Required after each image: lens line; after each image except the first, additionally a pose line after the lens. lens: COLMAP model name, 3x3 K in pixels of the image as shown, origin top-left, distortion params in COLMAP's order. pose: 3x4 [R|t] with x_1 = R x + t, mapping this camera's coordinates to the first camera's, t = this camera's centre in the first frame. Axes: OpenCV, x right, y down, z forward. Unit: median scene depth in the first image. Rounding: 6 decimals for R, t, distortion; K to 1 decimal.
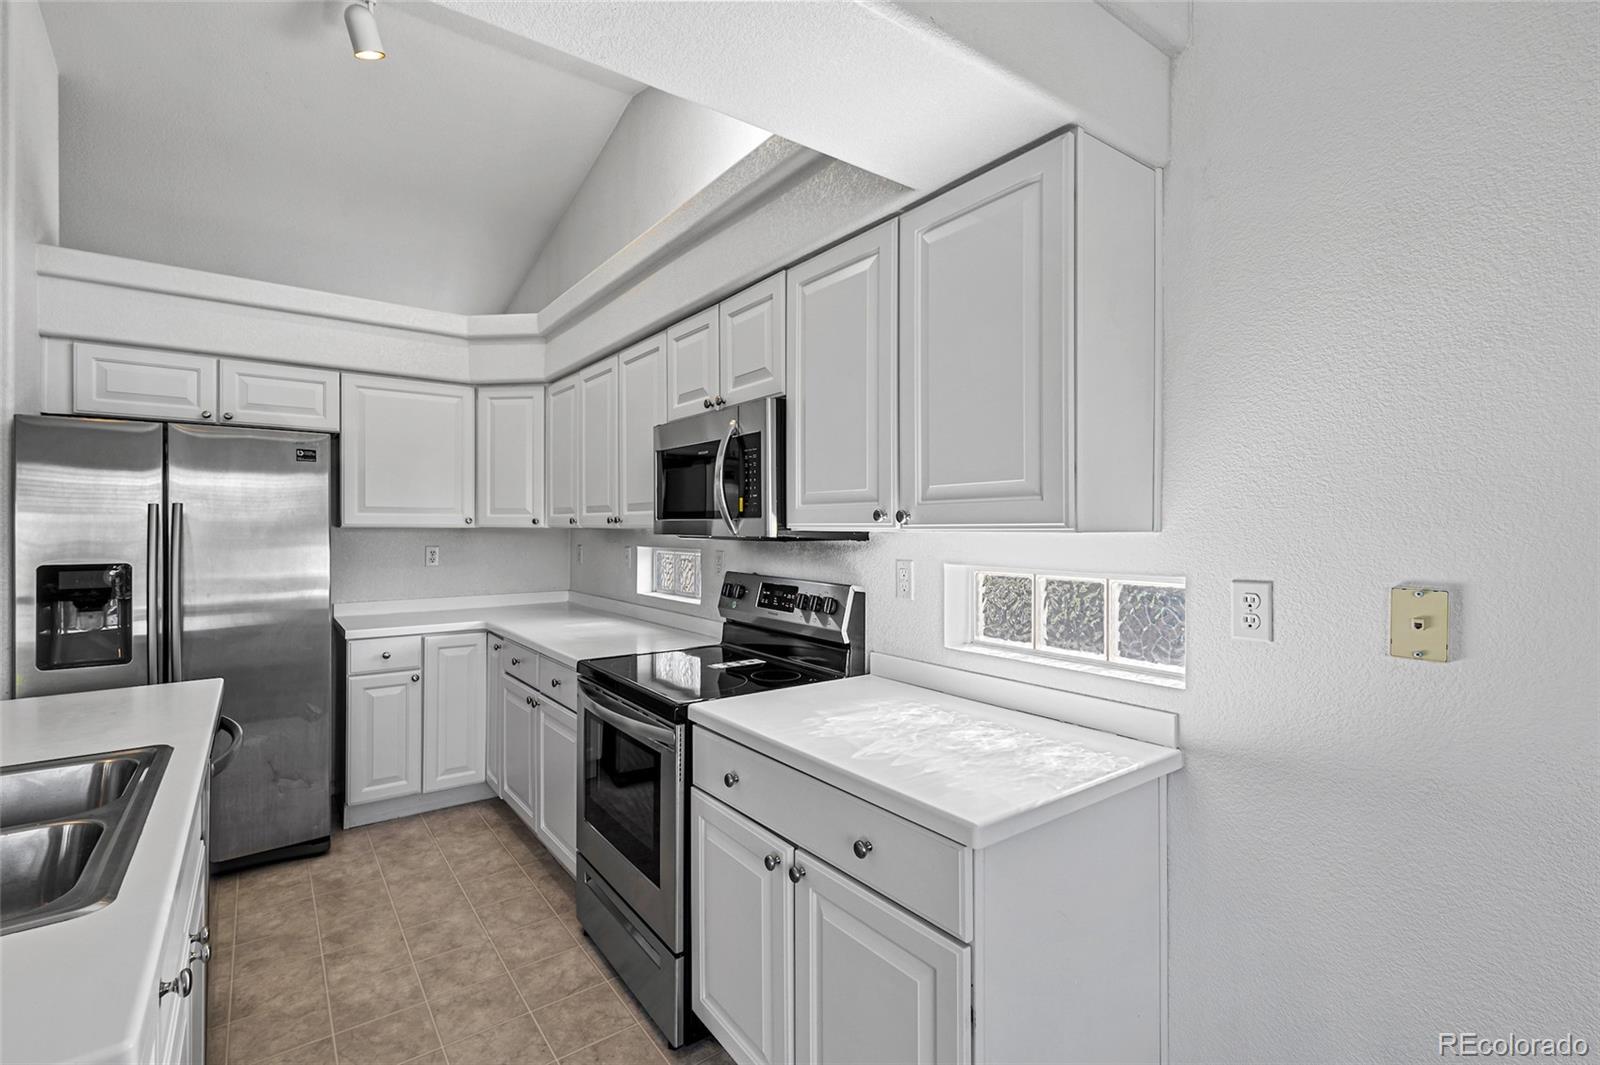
lens RADIAL K [[722.9, 0, 804.9], [0, 722.9, 527.3], [0, 0, 1]] dist [0.019321, 0.000046]
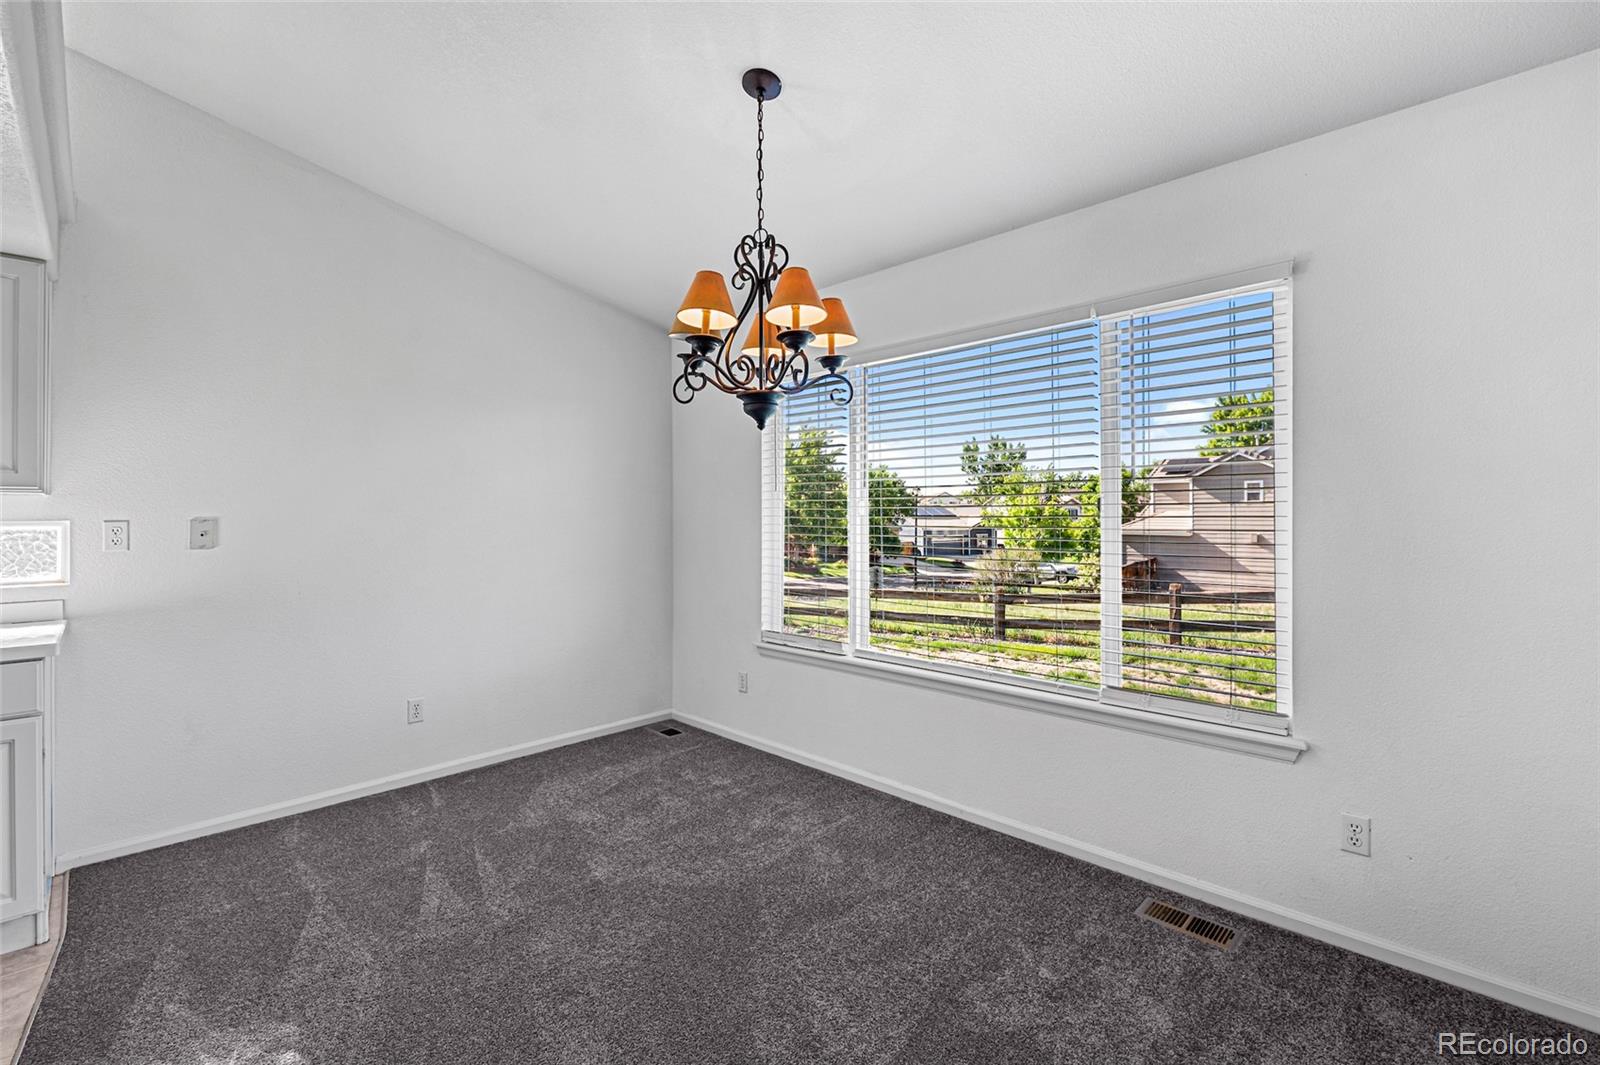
lens RADIAL K [[700.4, 0, 805.8], [0, 700.4, 512.2], [0, 0, 1]] dist [-0.011649, -0.000327]
pose [[-0.159890, 0.003689, 0.987128, -0.957389], [0.000069, 0.999993, -0.003726, 0.036508], [-0.987135, -0.000528, -0.159889, -0.331988]]
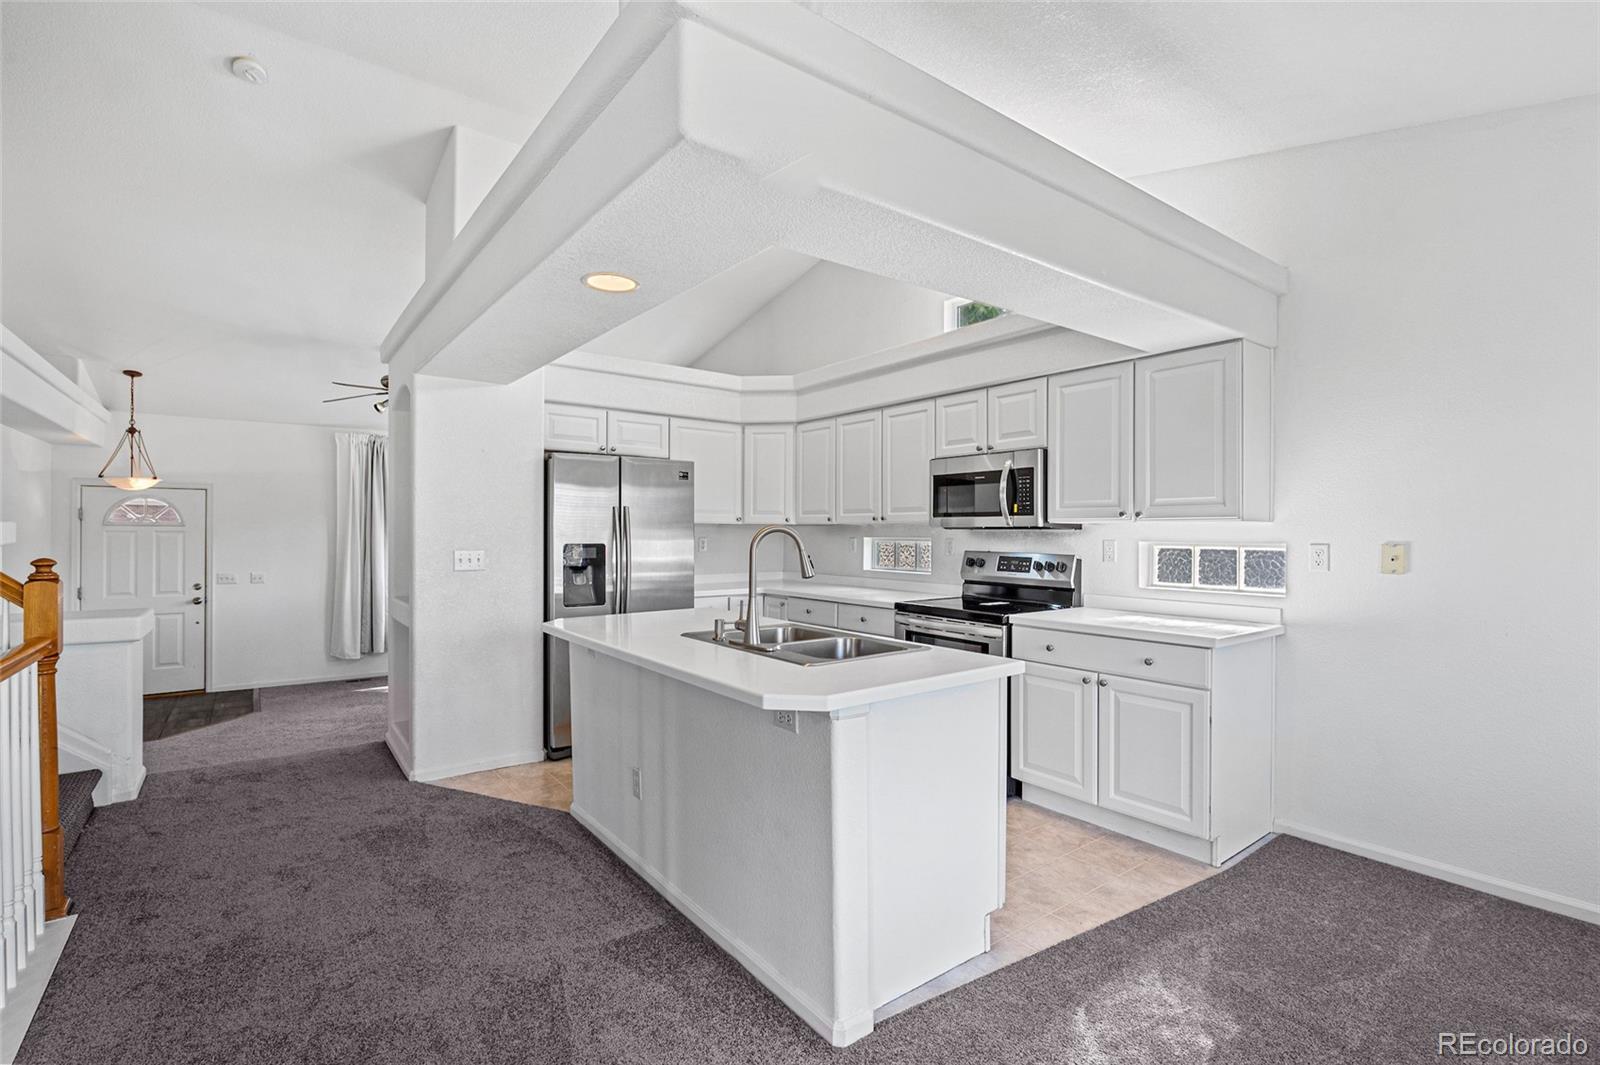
lens RADIAL K [[727.1, 0, 800.0], [0, 727.1, 532.5], [0, 0, 1]] dist [-0.000156, -0.000188]
pose [[0.999965, 0.003353, 0.007708, -0.613913], [-0.003357, 0.999994, 0.000563, 0.027533], [-0.007706, -0.000589, 0.999970, -0.746584]]
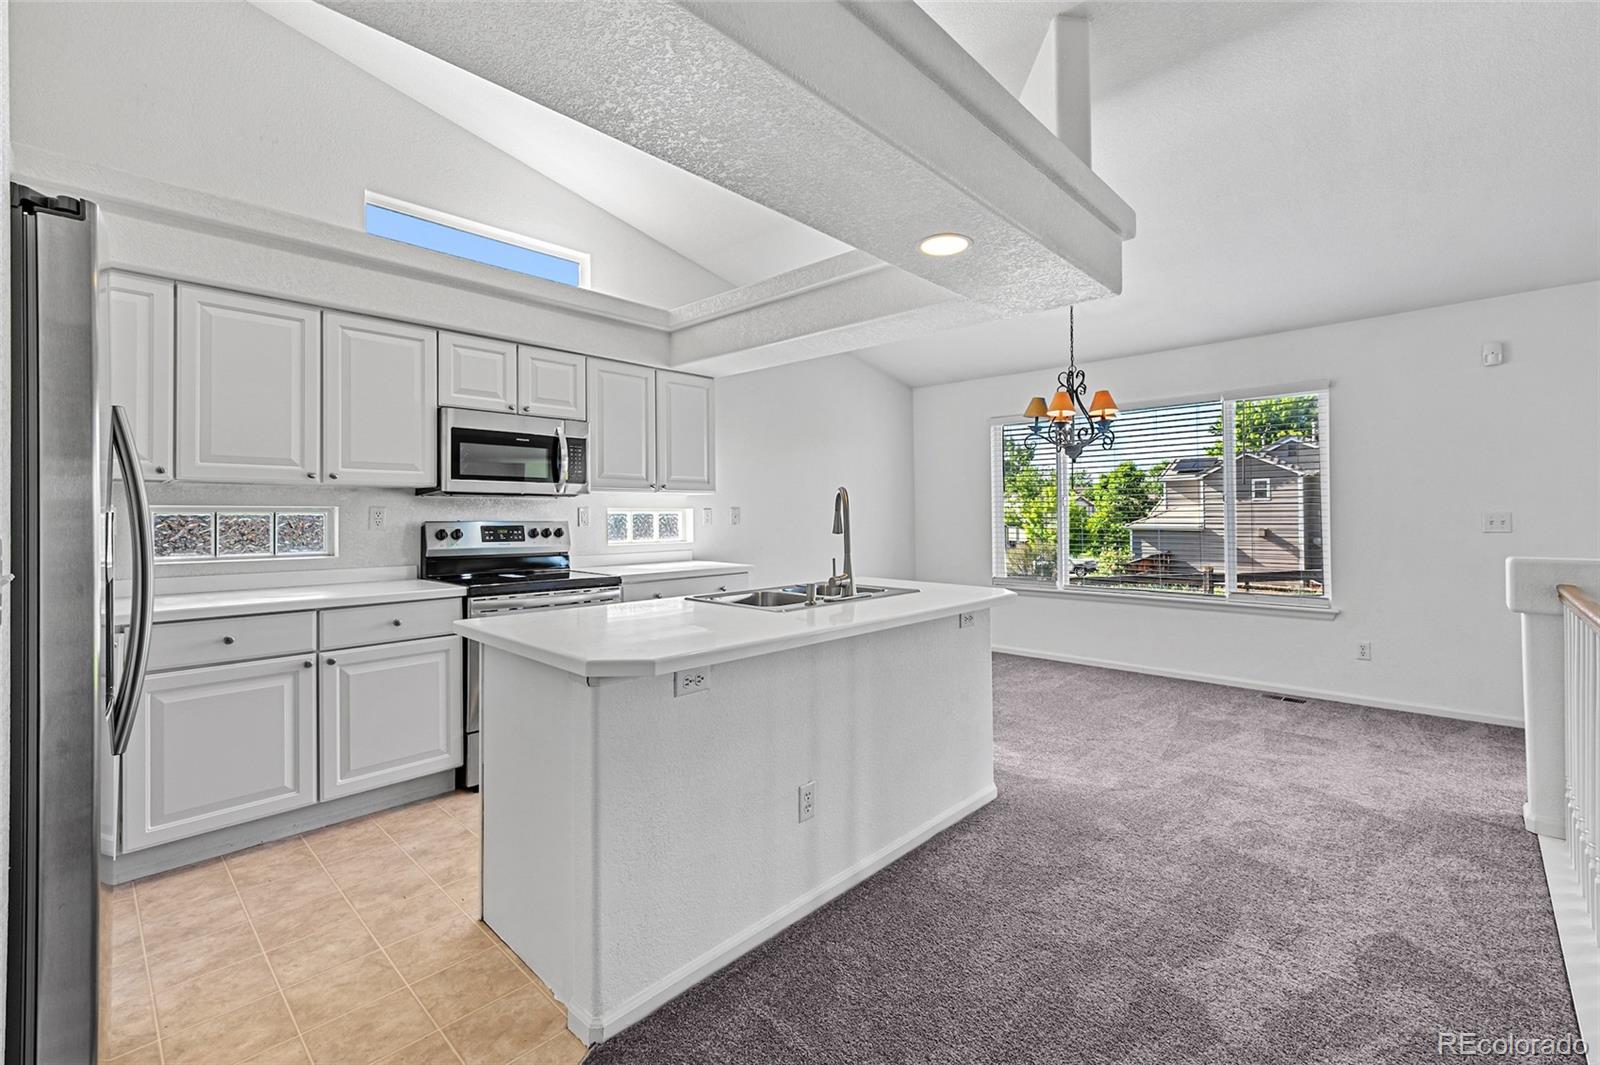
lens RADIAL K [[700.0, 0, 817.3], [0, 700.0, 500.7], [0, 0, 1]] dist [0.001739, 0.000035]
pose [[-0.173204, 0.017175, 0.984736, -1.865510], [0.002487, 0.999852, -0.017001, 0.060578], [-0.984883, -0.000495, -0.173221, 0.675635]]
